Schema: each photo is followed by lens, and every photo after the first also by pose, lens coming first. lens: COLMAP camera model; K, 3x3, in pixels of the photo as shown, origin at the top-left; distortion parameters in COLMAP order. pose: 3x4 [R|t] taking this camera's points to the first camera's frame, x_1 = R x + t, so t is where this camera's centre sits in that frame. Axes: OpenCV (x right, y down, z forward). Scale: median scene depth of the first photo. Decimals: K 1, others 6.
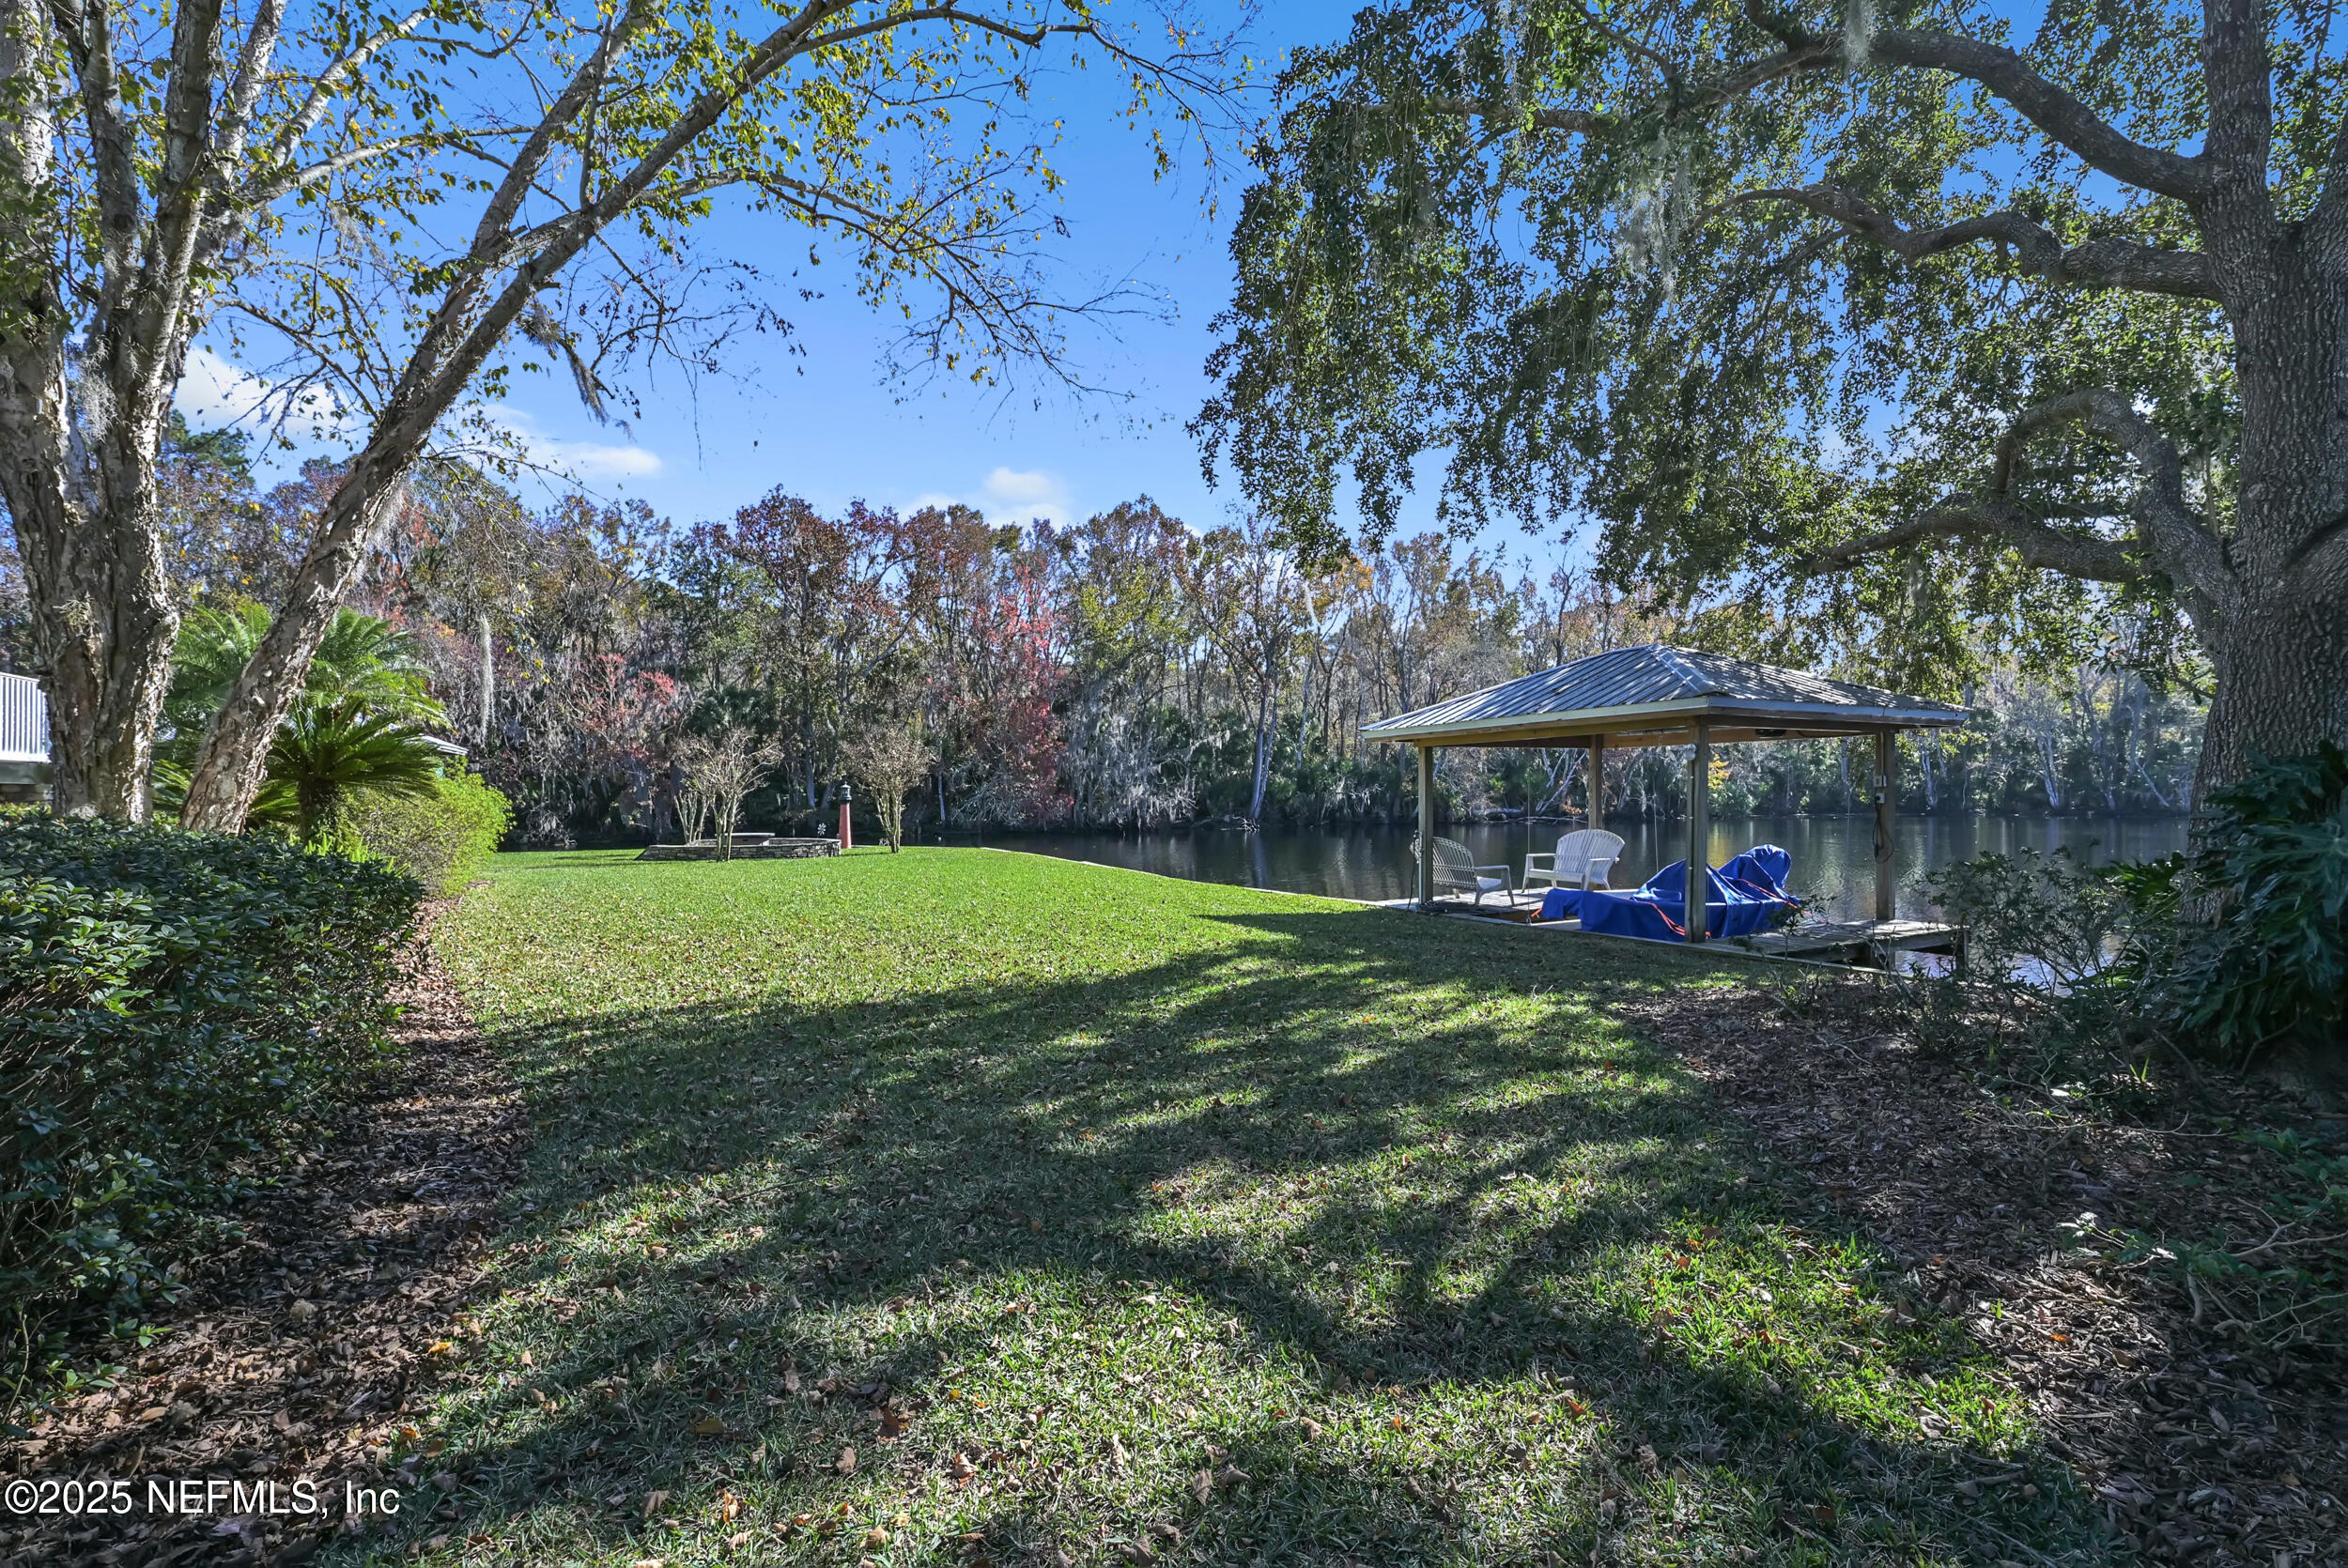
lens RADIAL K [[1031.5, 0, 1180.1], [0, 1031.5, 789.4], [0, 0, 1]] dist [-0.000590, 0.000725]
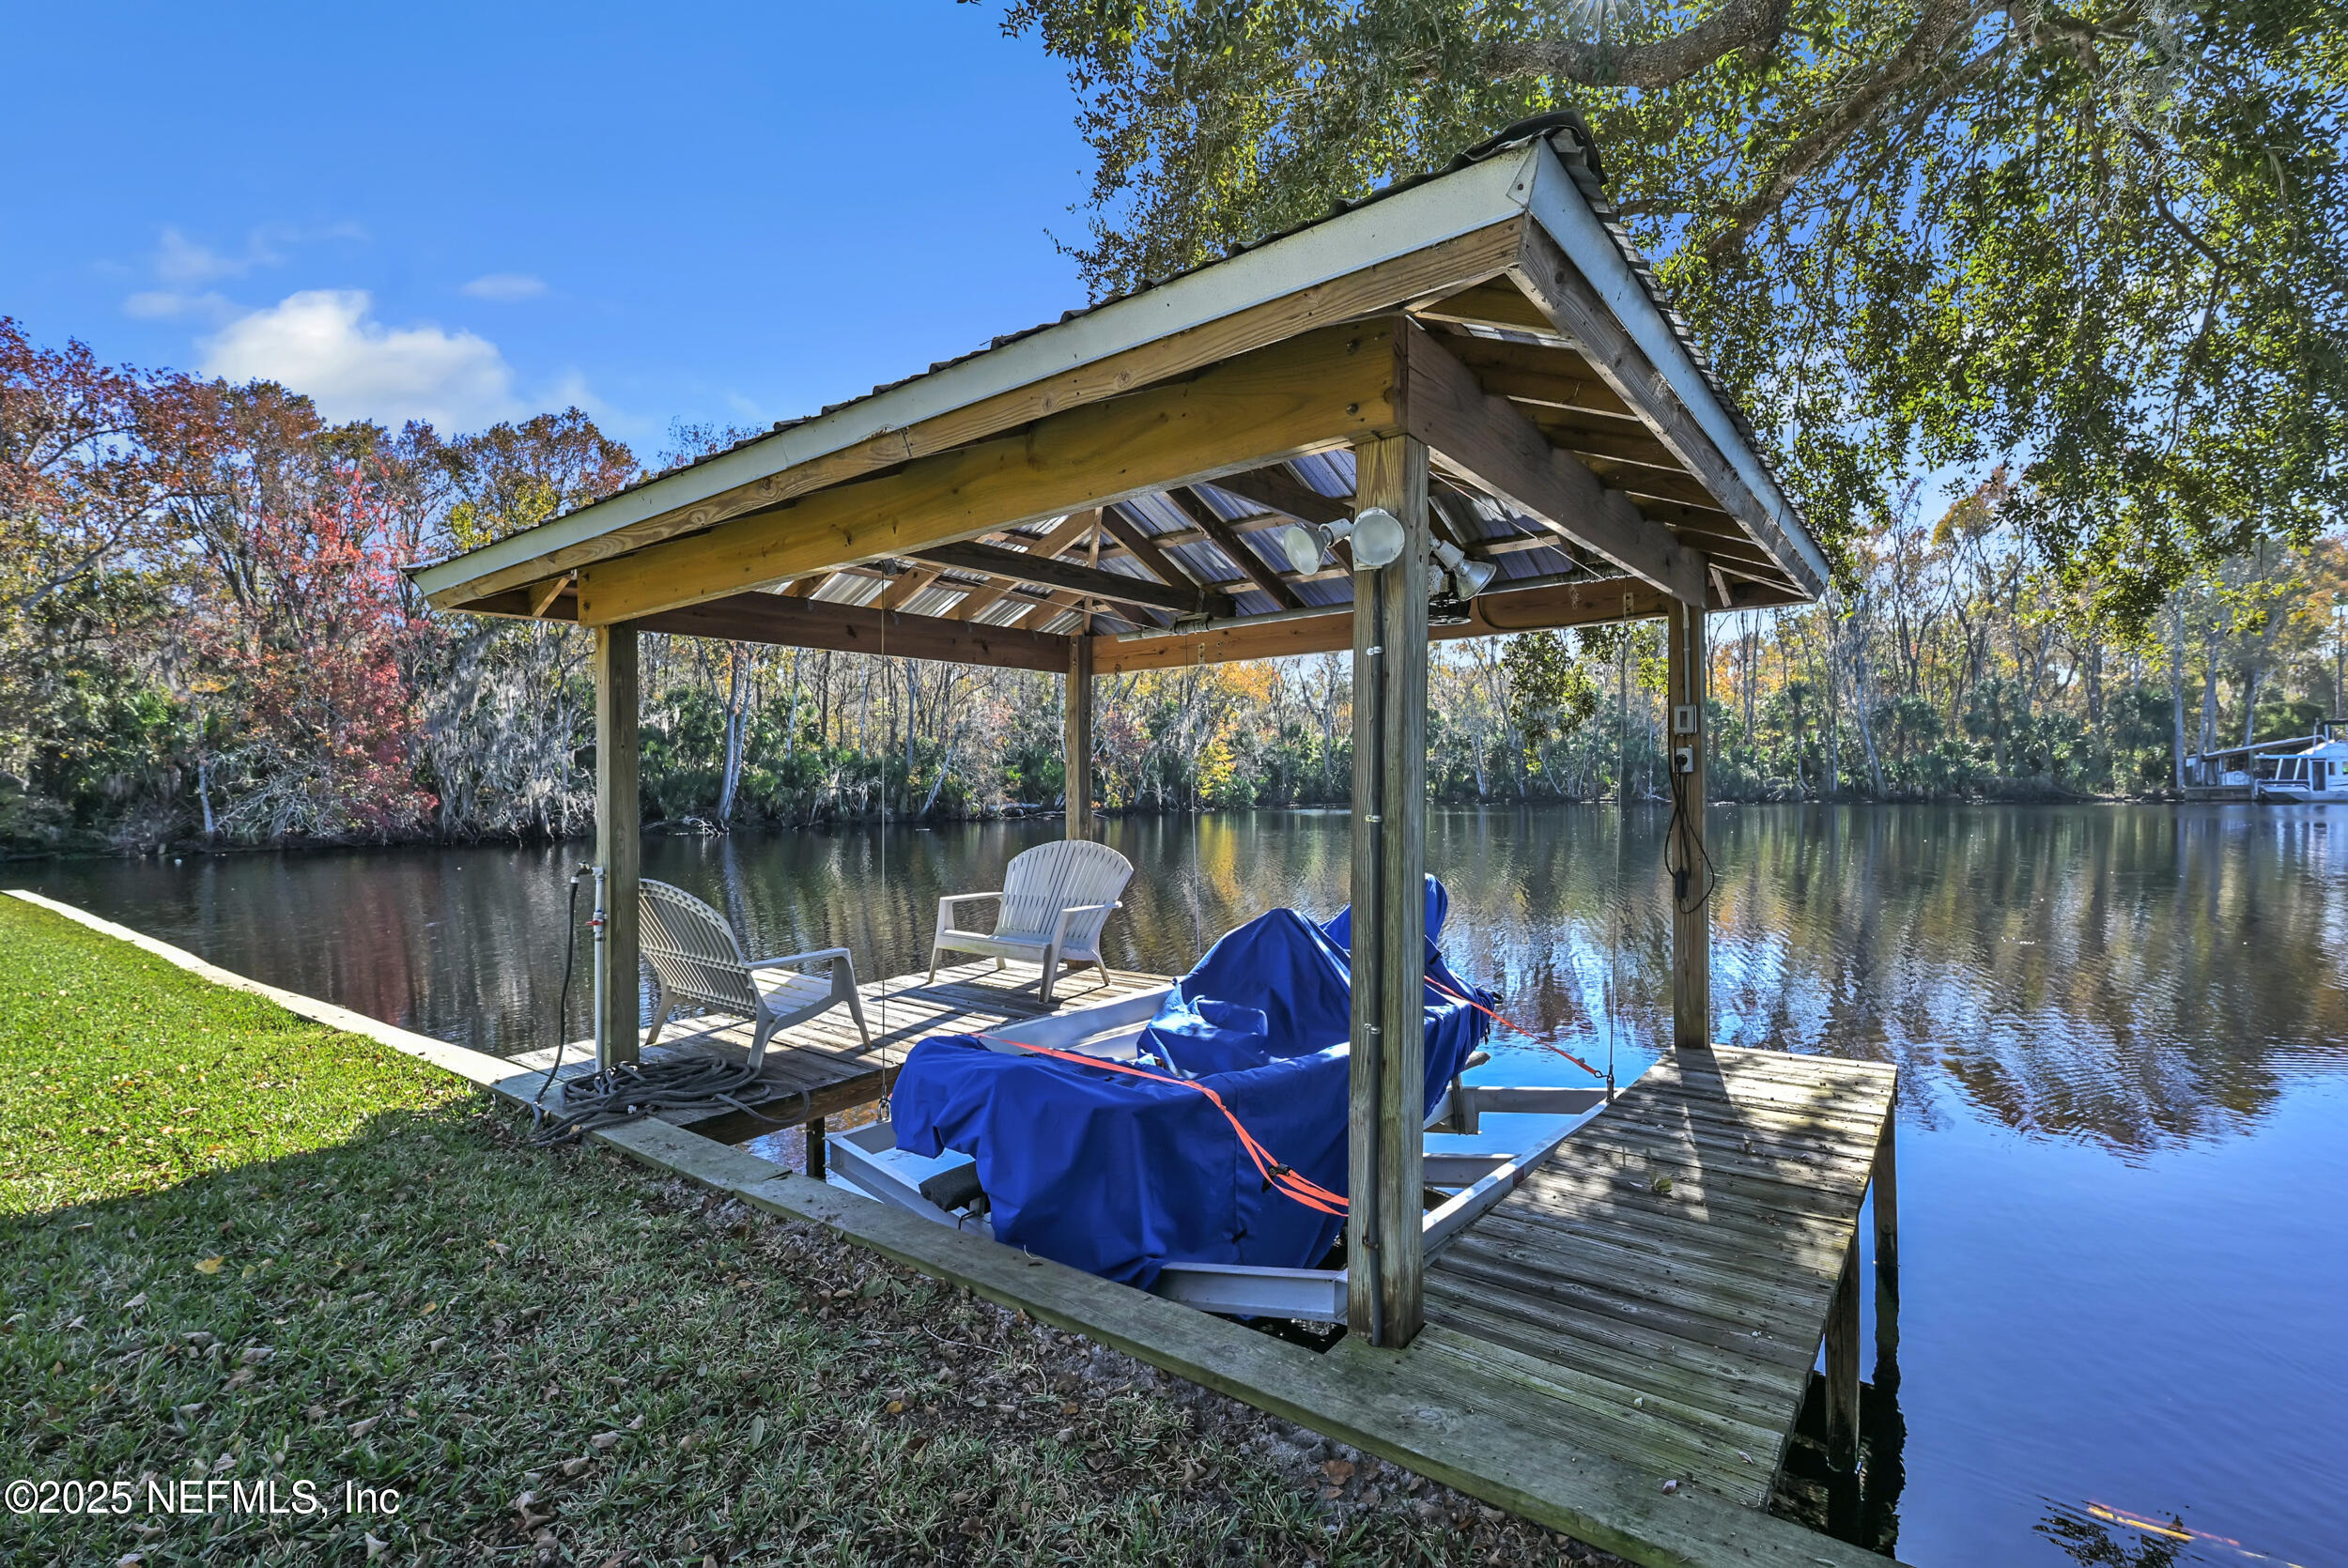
lens RADIAL K [[1031.5, 0, 1165.8], [0, 1031.5, 788.8], [0, 0, 1]] dist [-0.000590, 0.000725]
pose [[0.908947, -0.007805, 0.416839, 0.045455], [0.006694, 0.999969, 0.004126, 0.002657], [-0.416858, -0.000960, 0.908971, 0.104332]]
